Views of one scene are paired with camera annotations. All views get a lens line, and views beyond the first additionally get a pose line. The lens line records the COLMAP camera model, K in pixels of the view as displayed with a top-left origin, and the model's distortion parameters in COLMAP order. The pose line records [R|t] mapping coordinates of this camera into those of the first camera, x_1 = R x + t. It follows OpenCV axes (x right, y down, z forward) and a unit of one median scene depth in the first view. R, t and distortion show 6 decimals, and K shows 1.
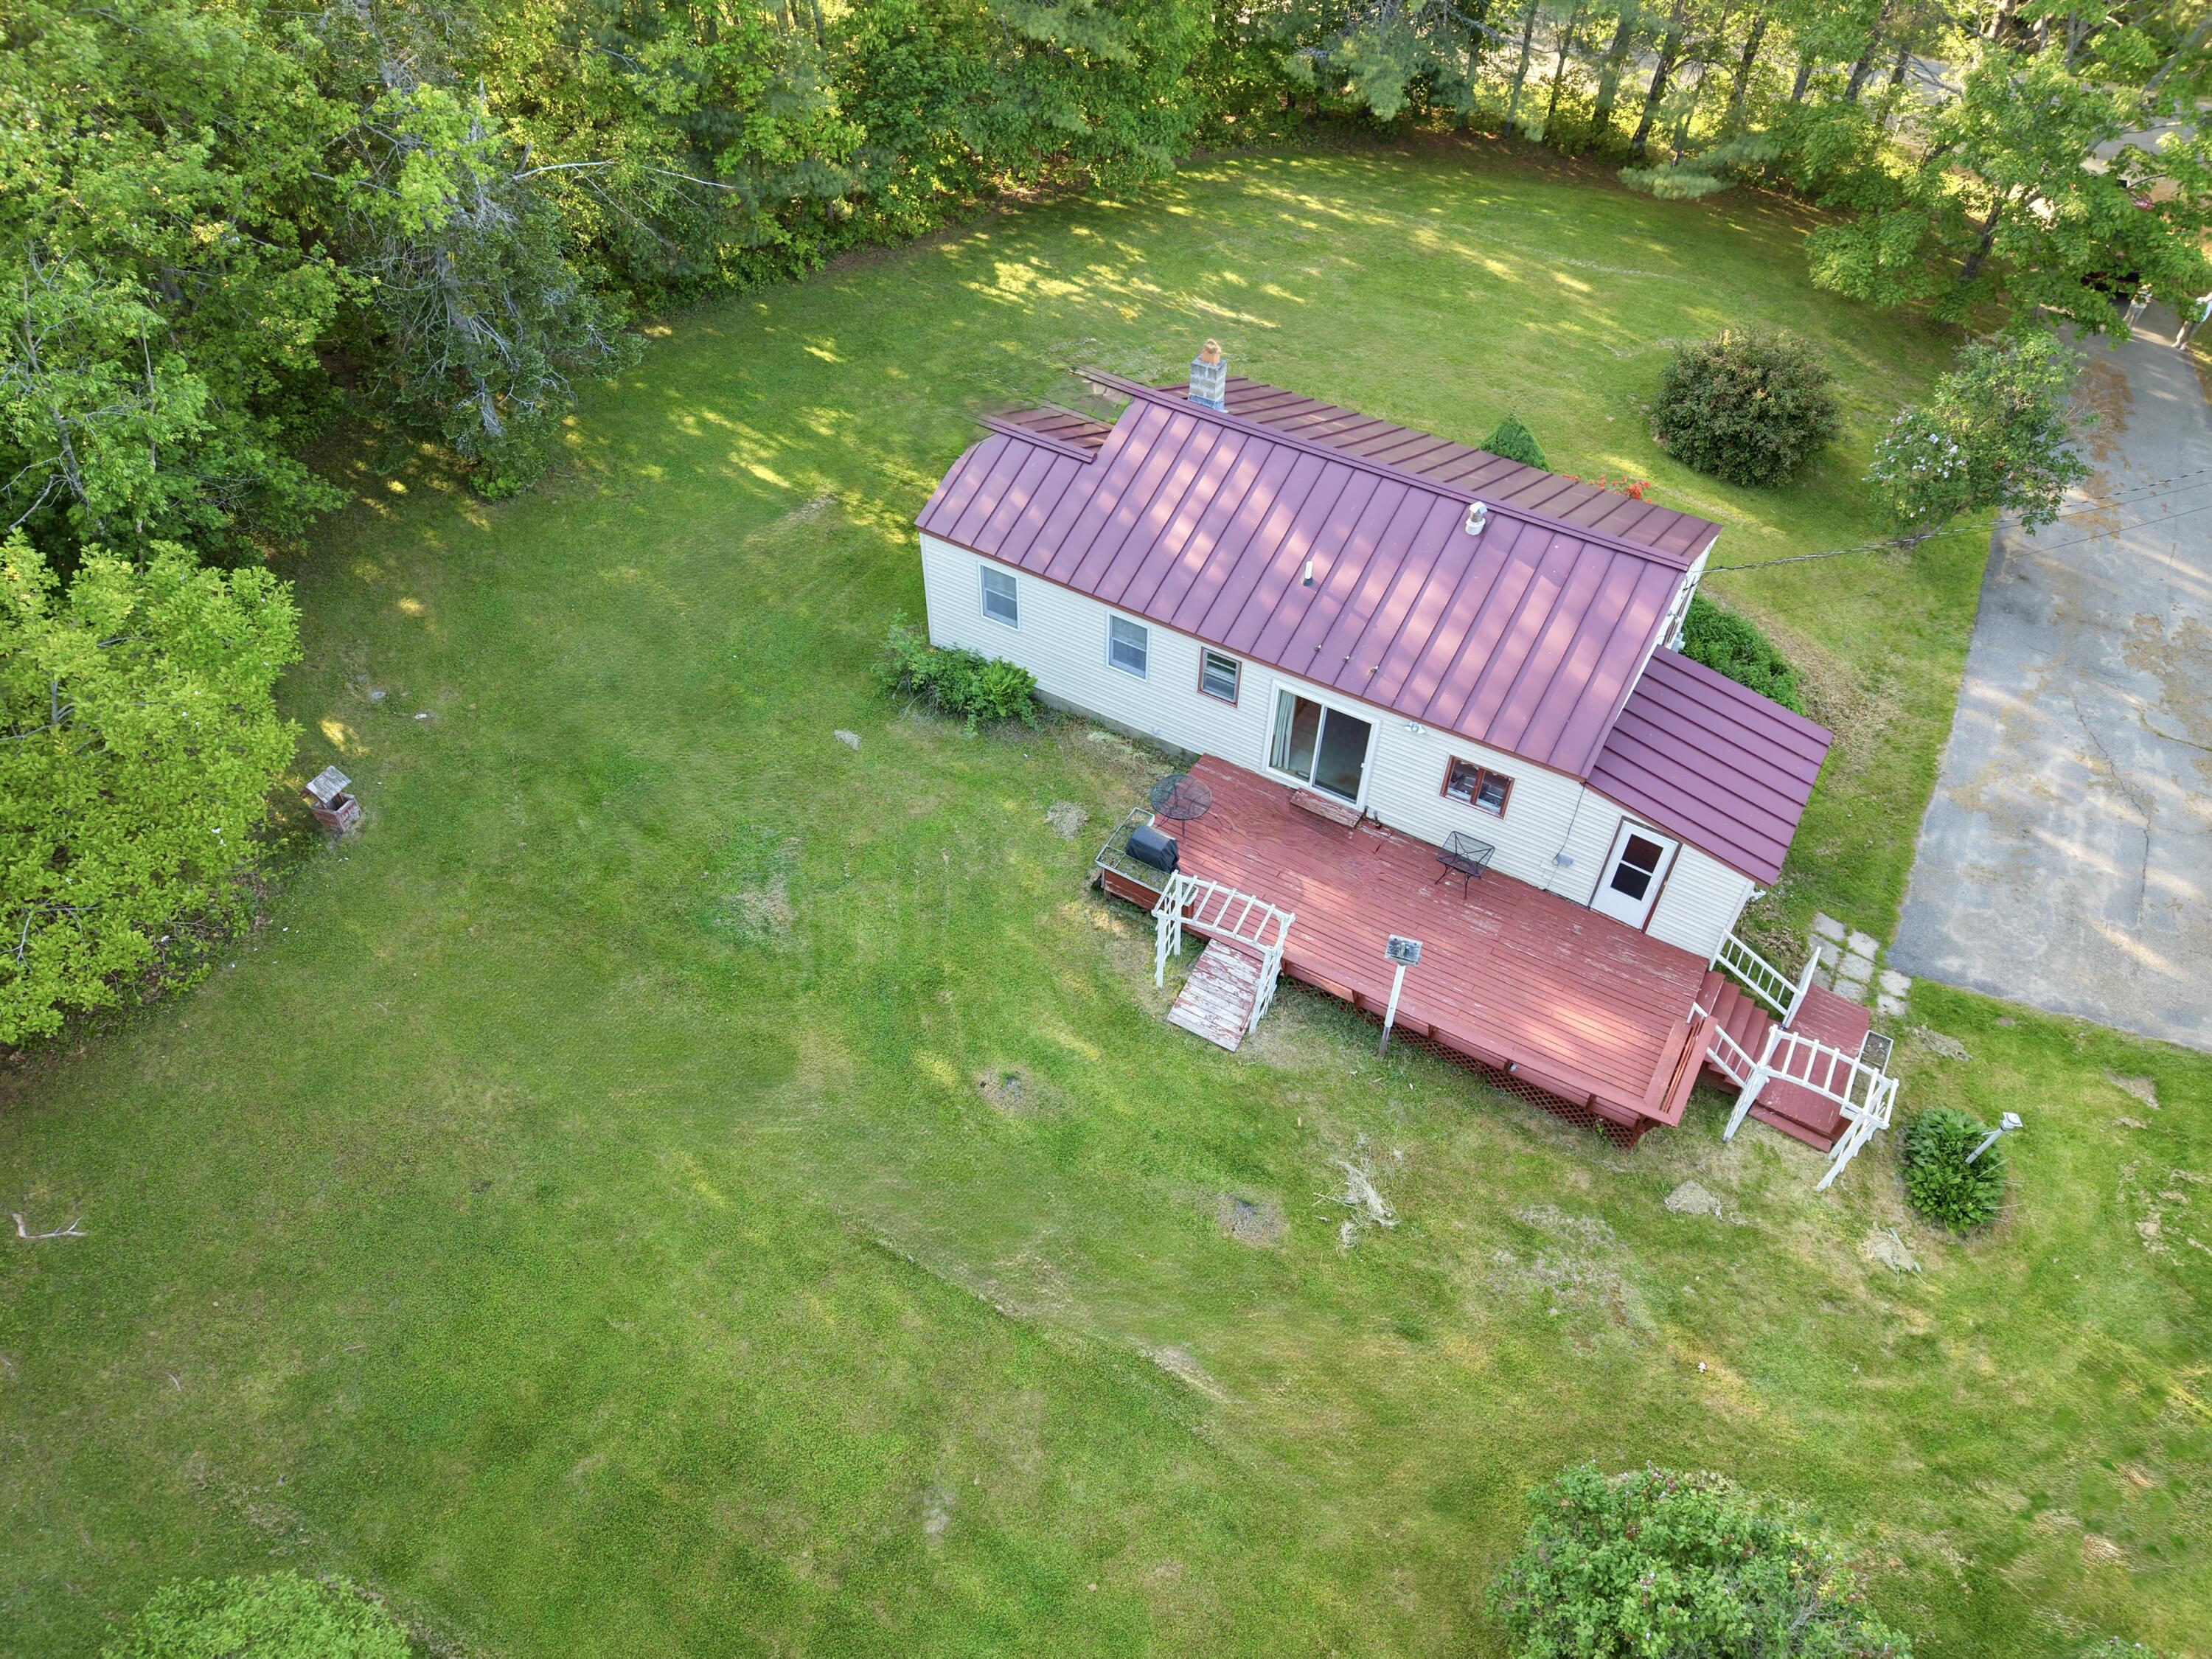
lens RADIAL K [[1479.1, 0, 1108.7], [0, 1479.1, 832.2], [0, 0, 1]] dist [0.024834, -0.023995]
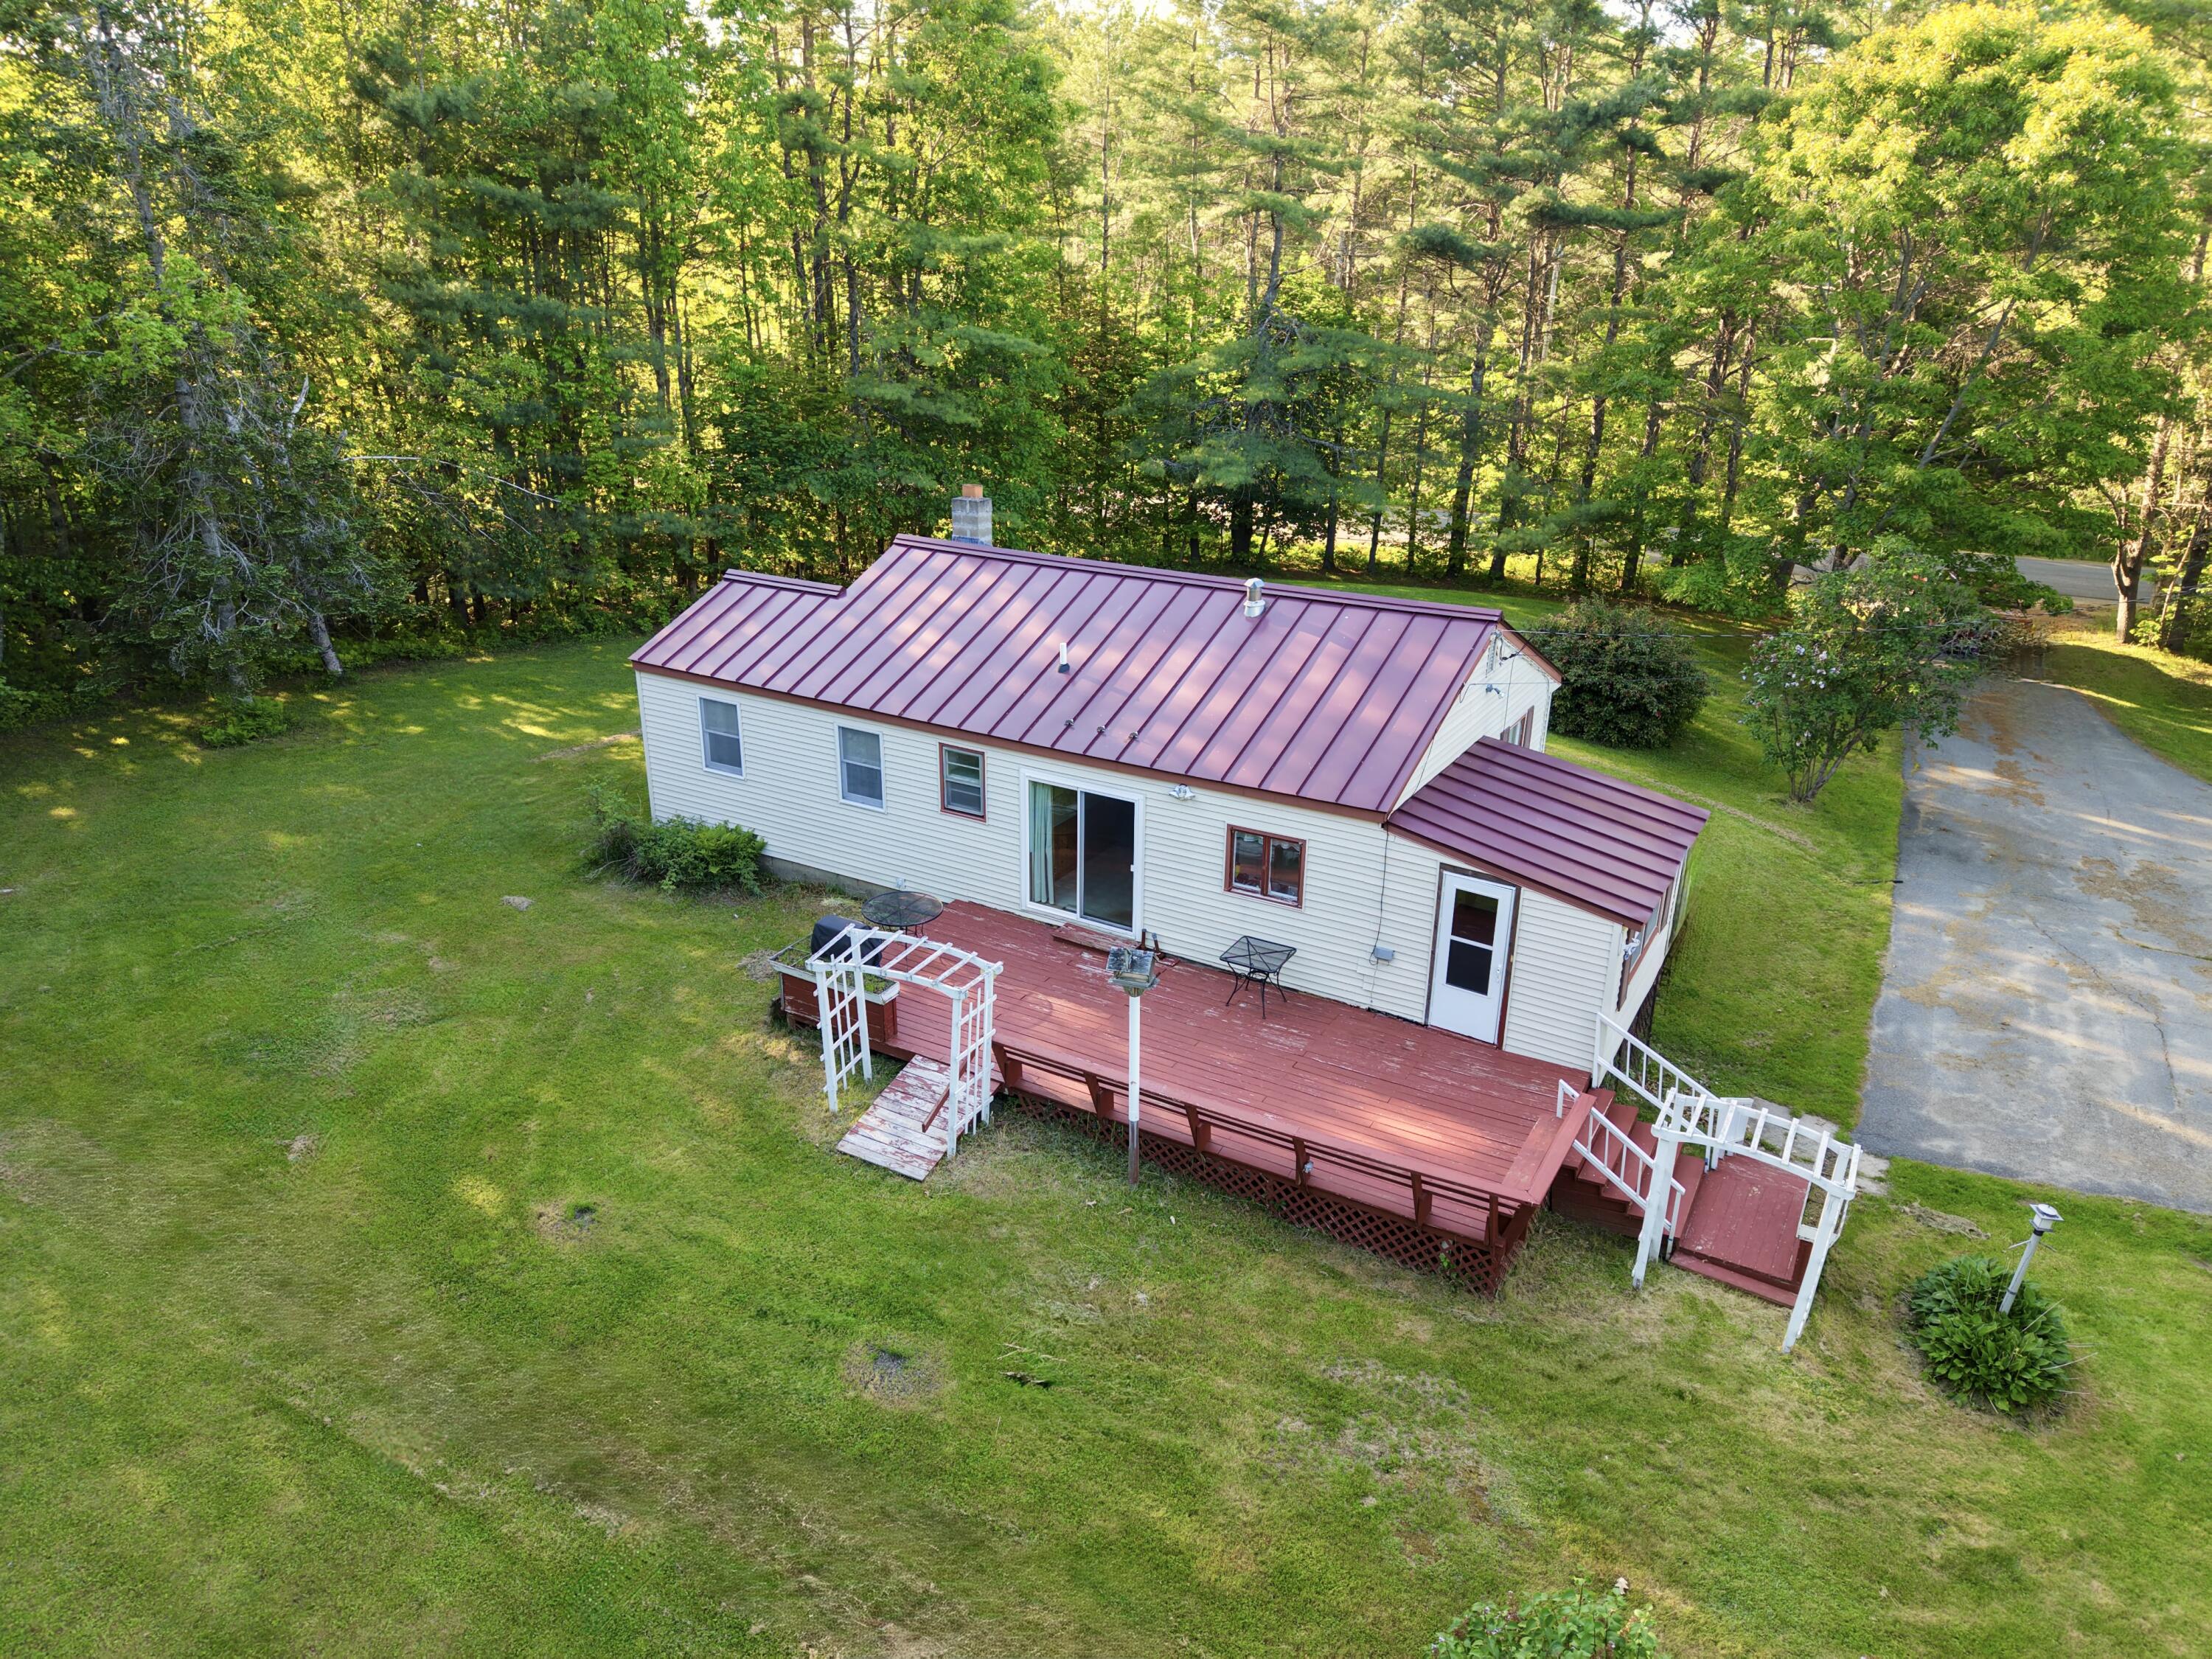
lens RADIAL K [[1479.1, 0, 1108.7], [0, 1479.1, 832.2], [0, 0, 1]] dist [0.024834, -0.023995]
pose [[0.999988, -0.003568, 0.003315, 0.160803], [0.004637, 0.905695, -0.423904, 0.278083], [-0.001491, 0.423914, 0.905701, 0.281036]]
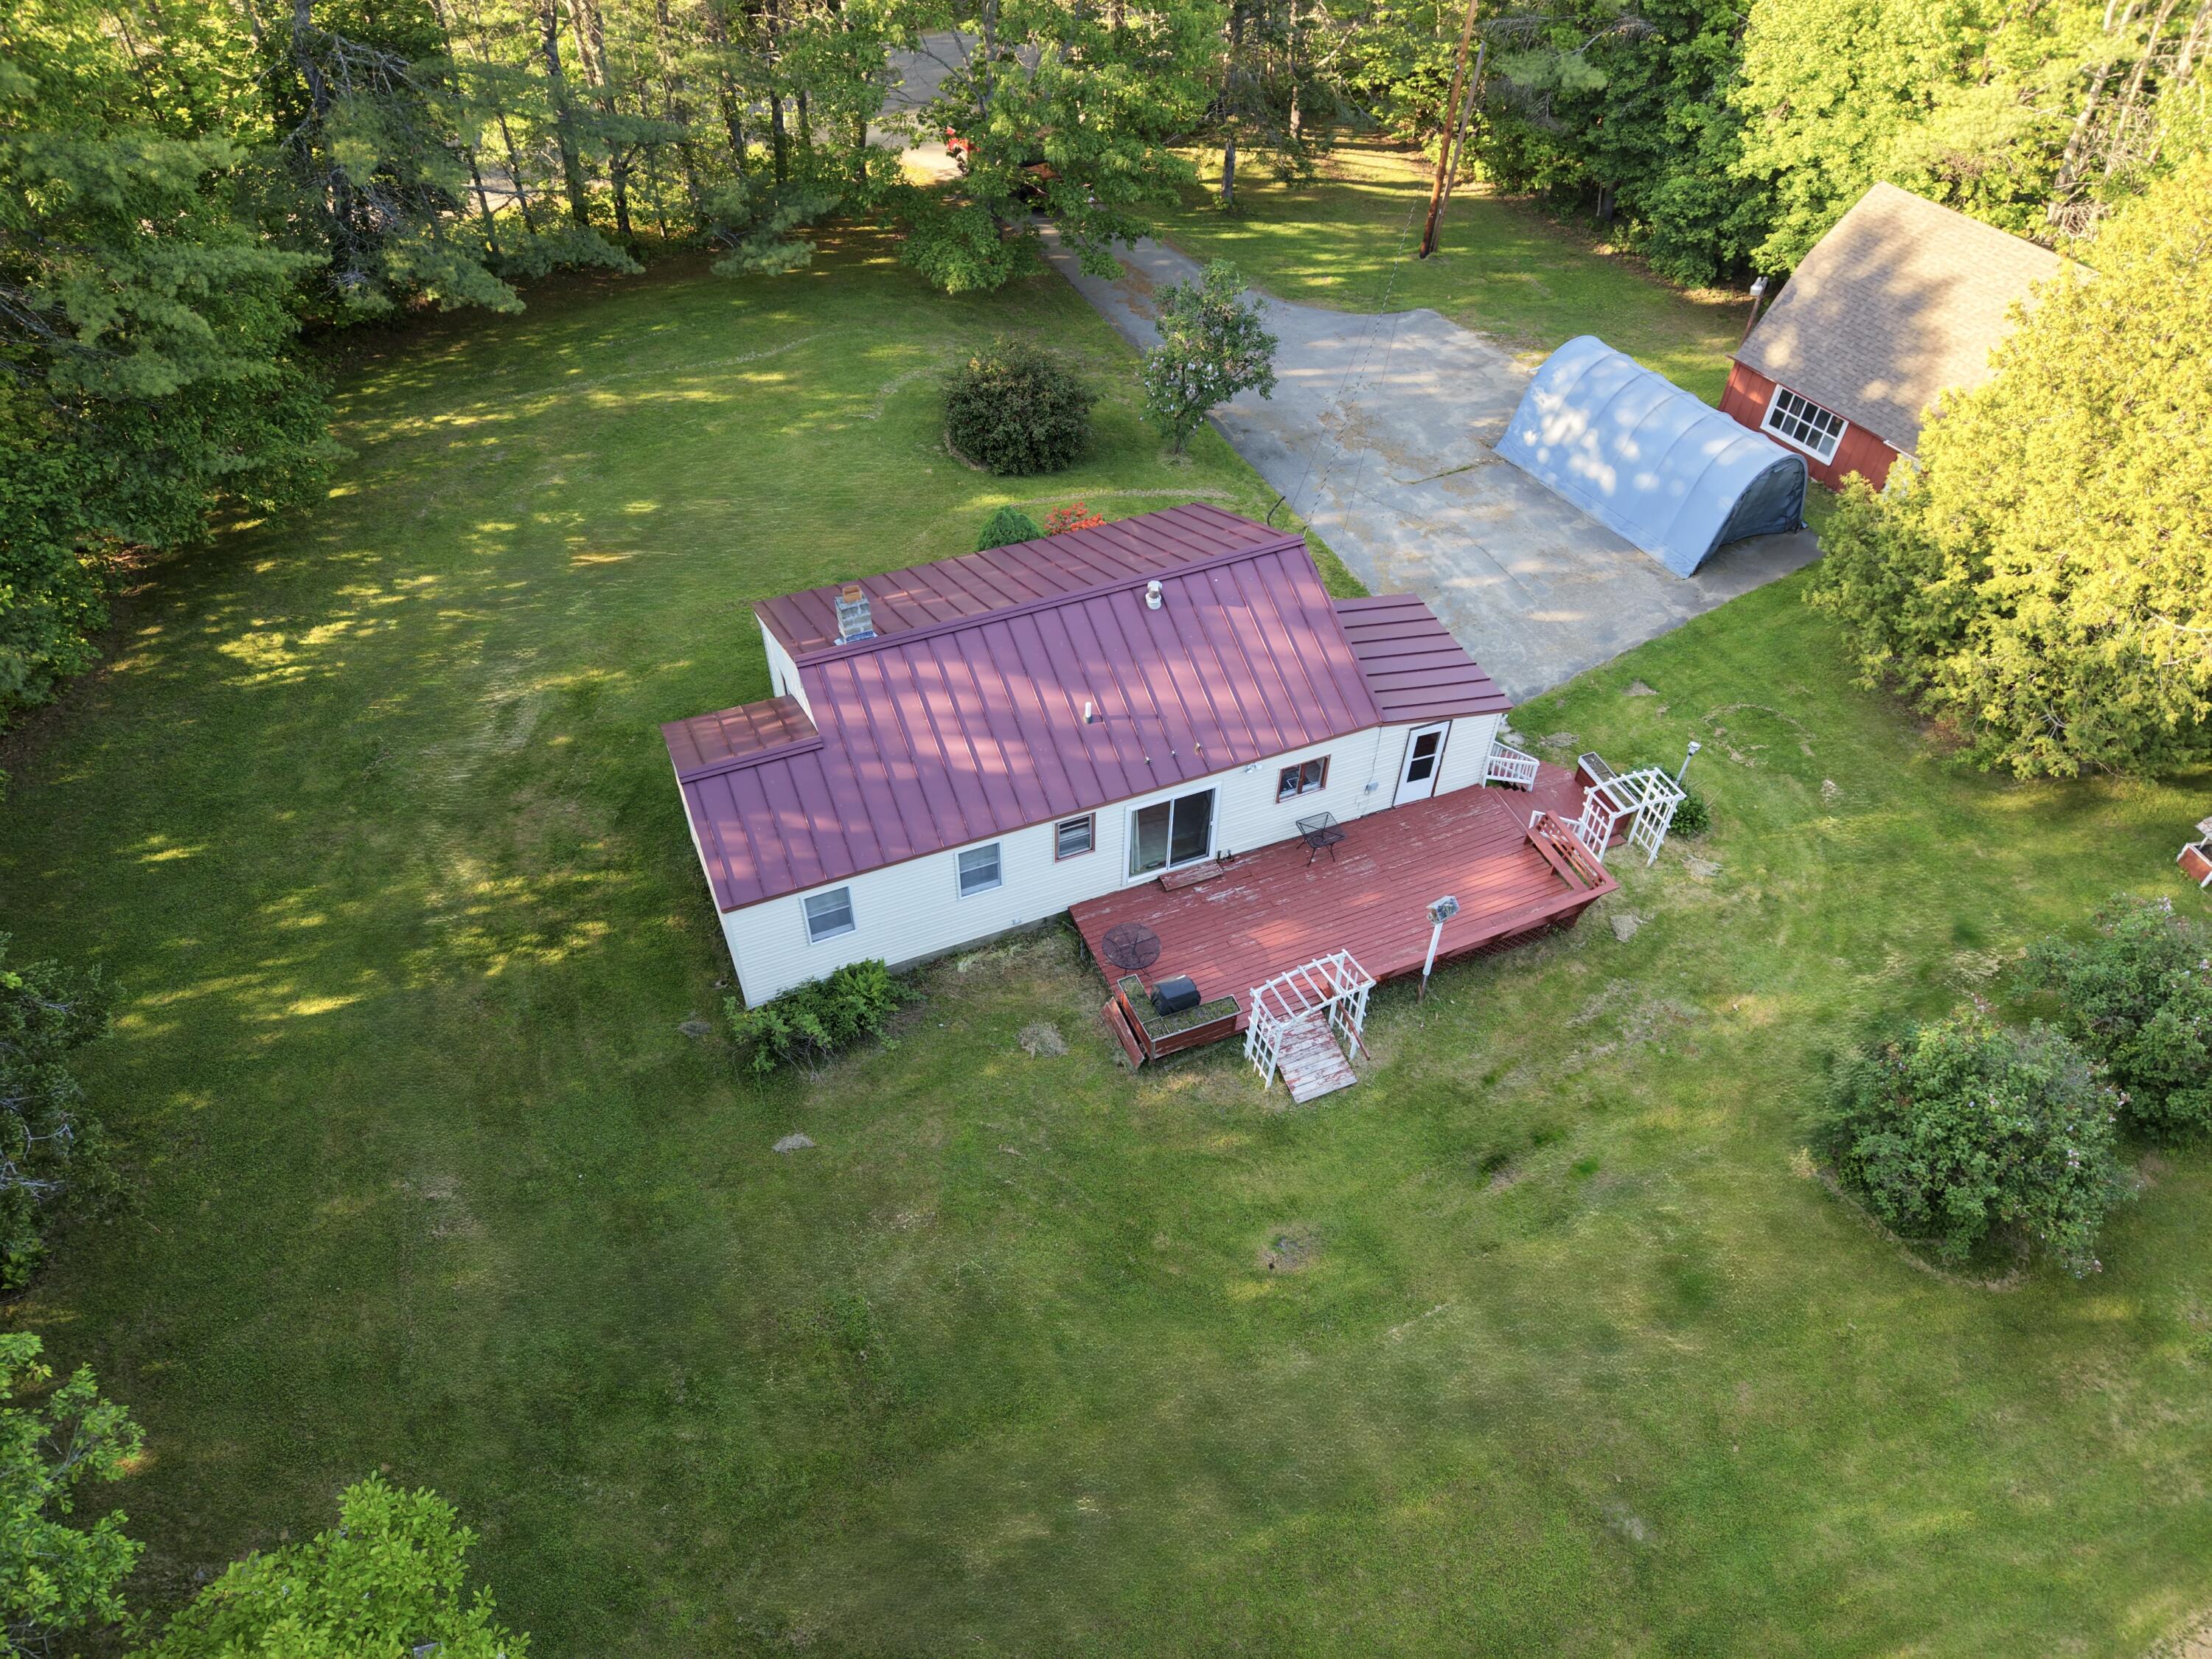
lens RADIAL K [[1479.1, 0, 1108.7], [0, 1479.1, 832.2], [0, 0, 1]] dist [0.024834, -0.023995]
pose [[0.591909, -0.584966, 0.554490, -0.509397], [0.578909, 0.787214, 0.212505, -0.330426], [-0.560811, 0.195216, 0.804601, 0.146432]]
